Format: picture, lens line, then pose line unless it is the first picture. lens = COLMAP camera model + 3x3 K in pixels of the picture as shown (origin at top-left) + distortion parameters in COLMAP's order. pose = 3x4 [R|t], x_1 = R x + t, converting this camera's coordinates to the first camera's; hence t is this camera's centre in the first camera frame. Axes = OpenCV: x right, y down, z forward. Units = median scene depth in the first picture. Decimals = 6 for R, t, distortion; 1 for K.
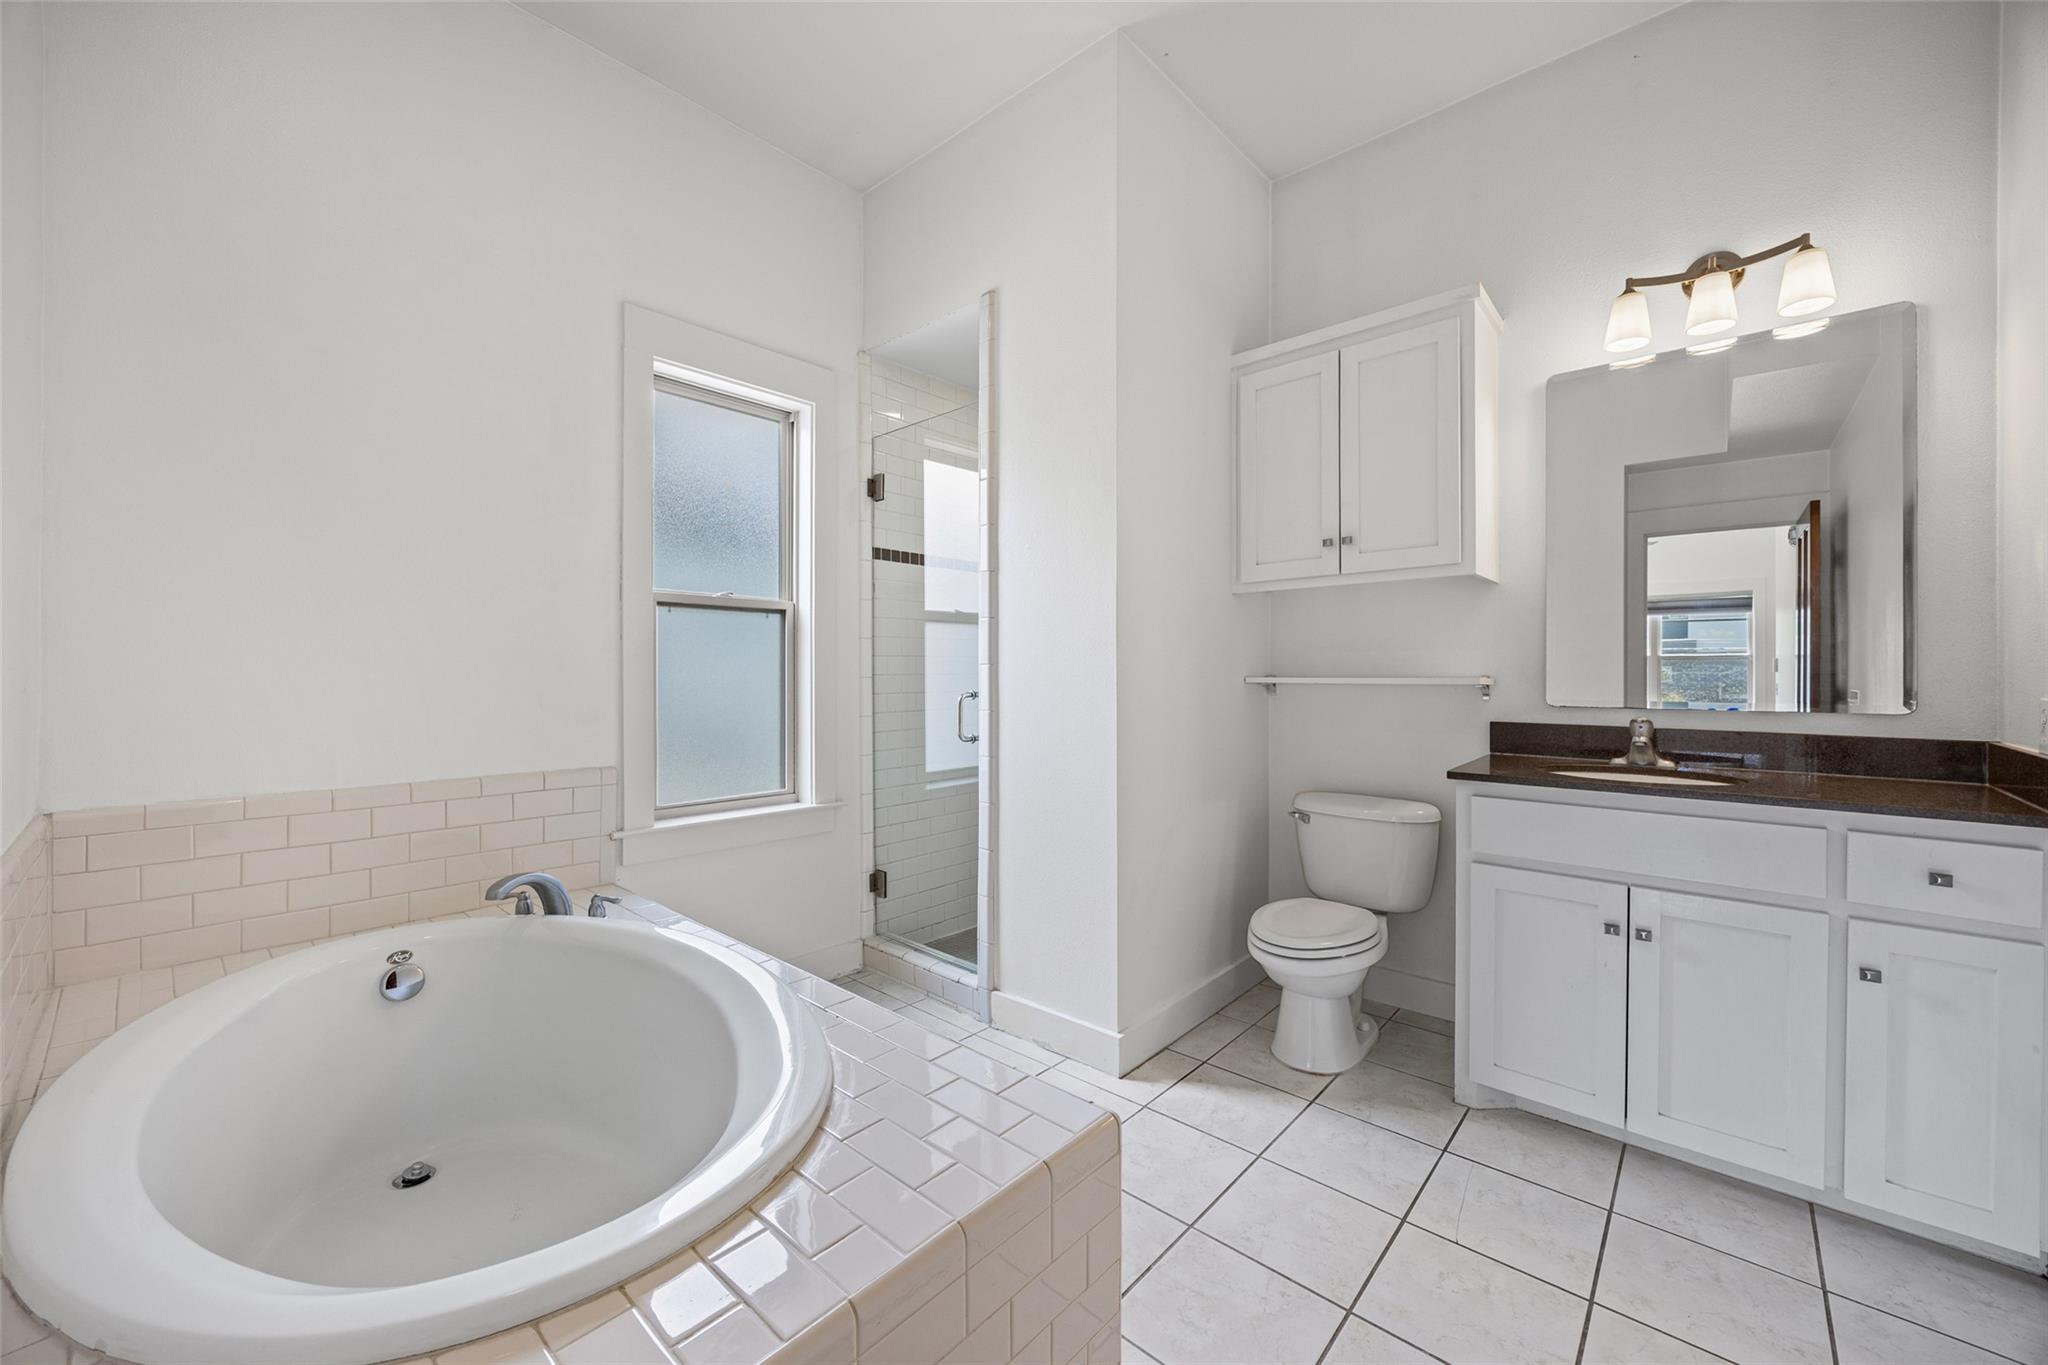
lens RADIAL K [[790.0, 0, 1013.8], [0, 790.0, 681.4], [0, 0, 1]] dist [0.000218, -0.000354]
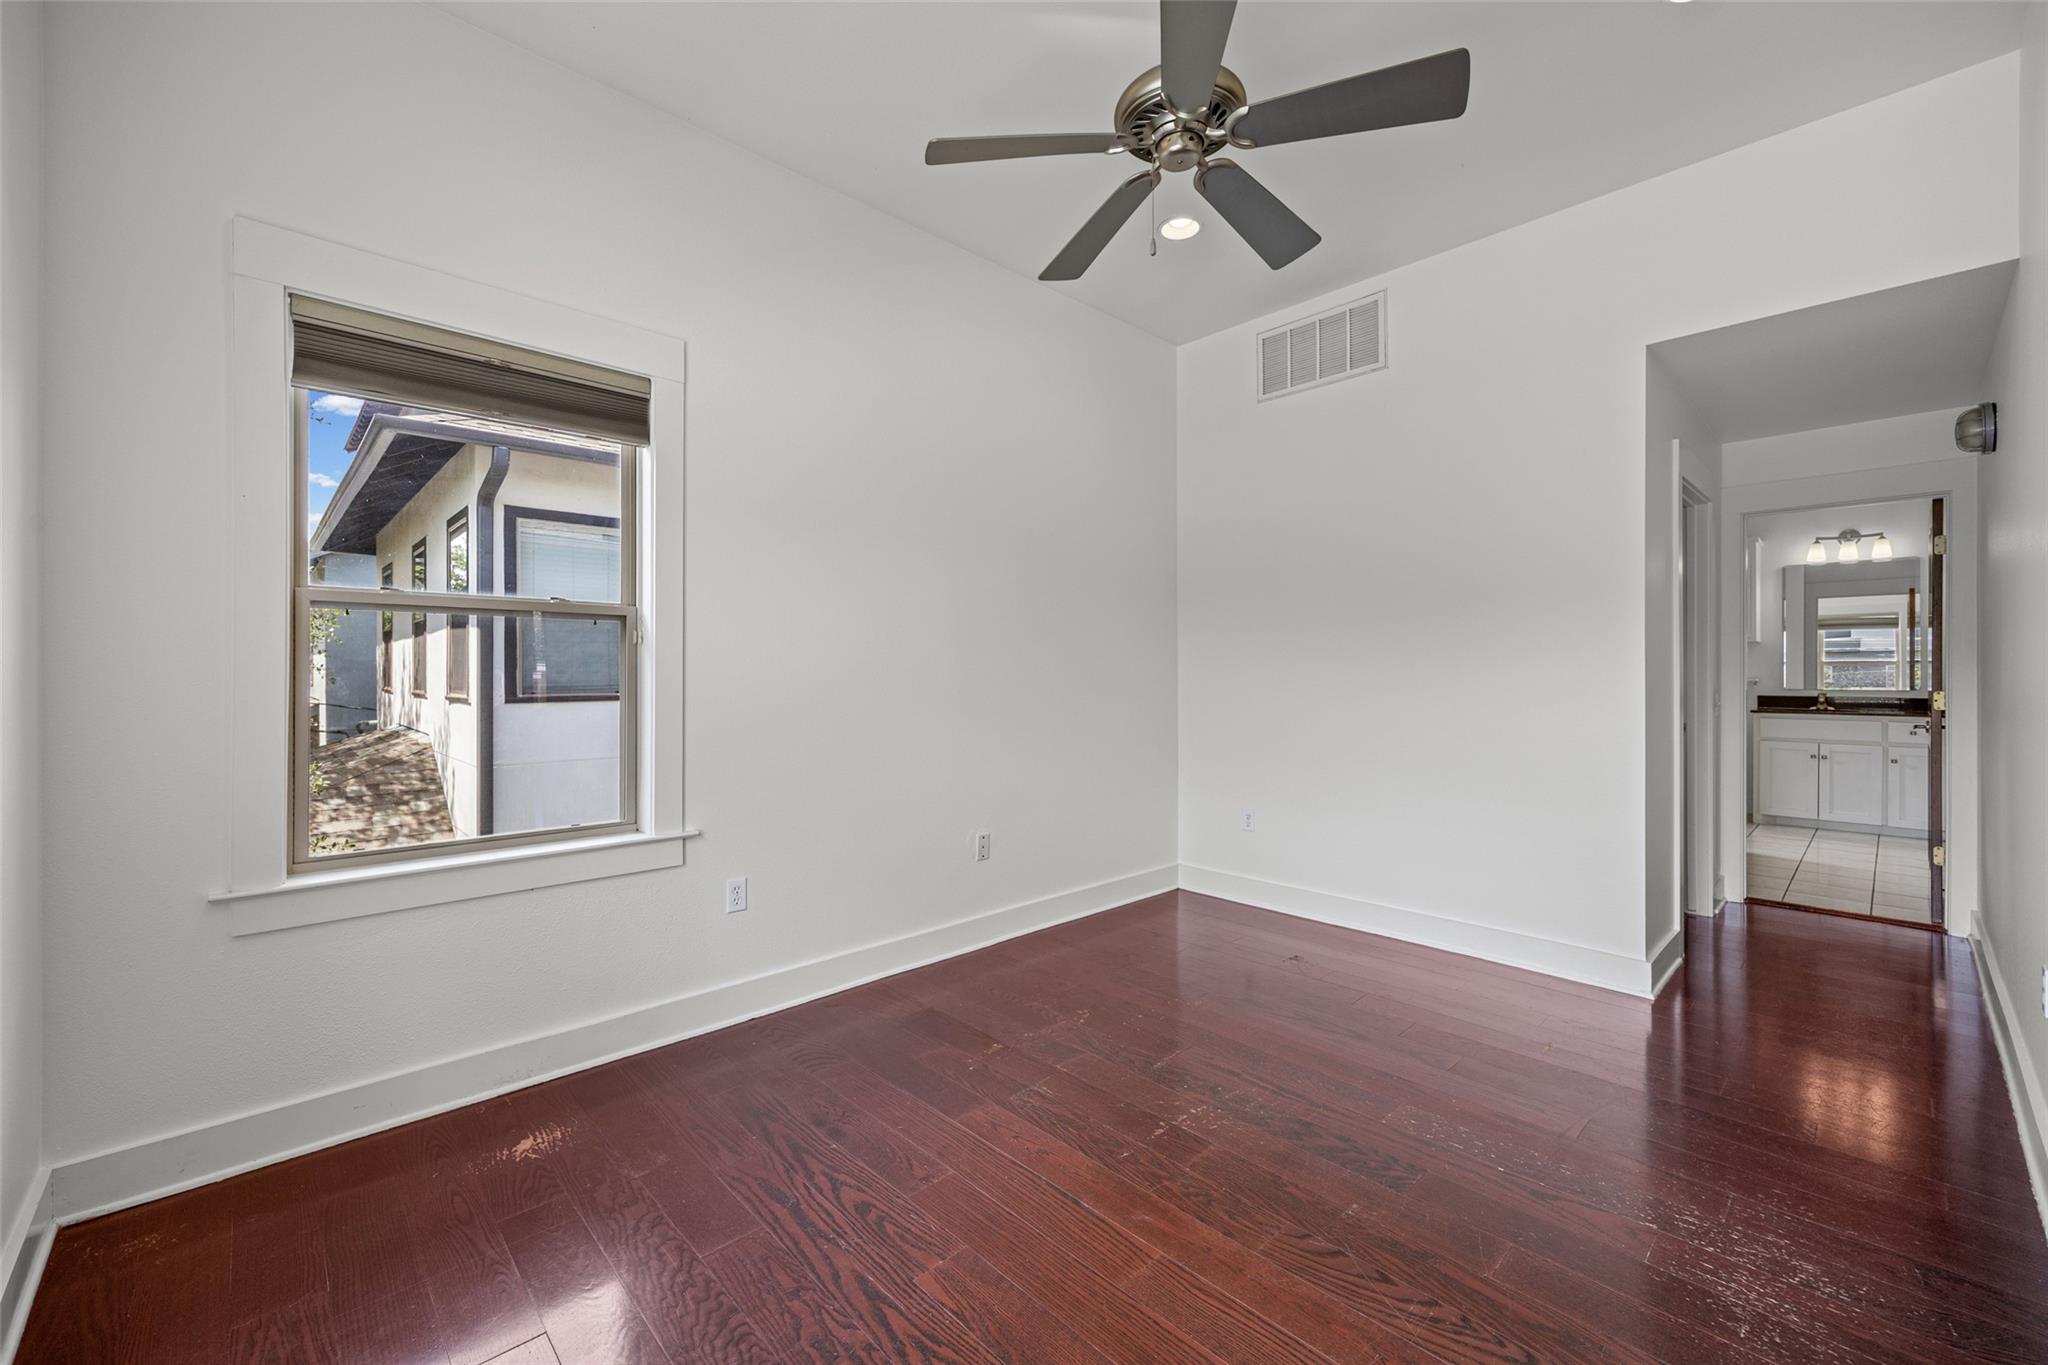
lens RADIAL K [[790.0, 0, 1031.7], [0, 790.0, 679.3], [0, 0, 1]] dist [0.000218, -0.000354]
pose [[0.995269, 0.000343, -0.097156, -0.457046], [-0.000534, 0.999998, -0.001945, 0.001532], [0.097155, 0.001987, 0.995267, -0.546902]]
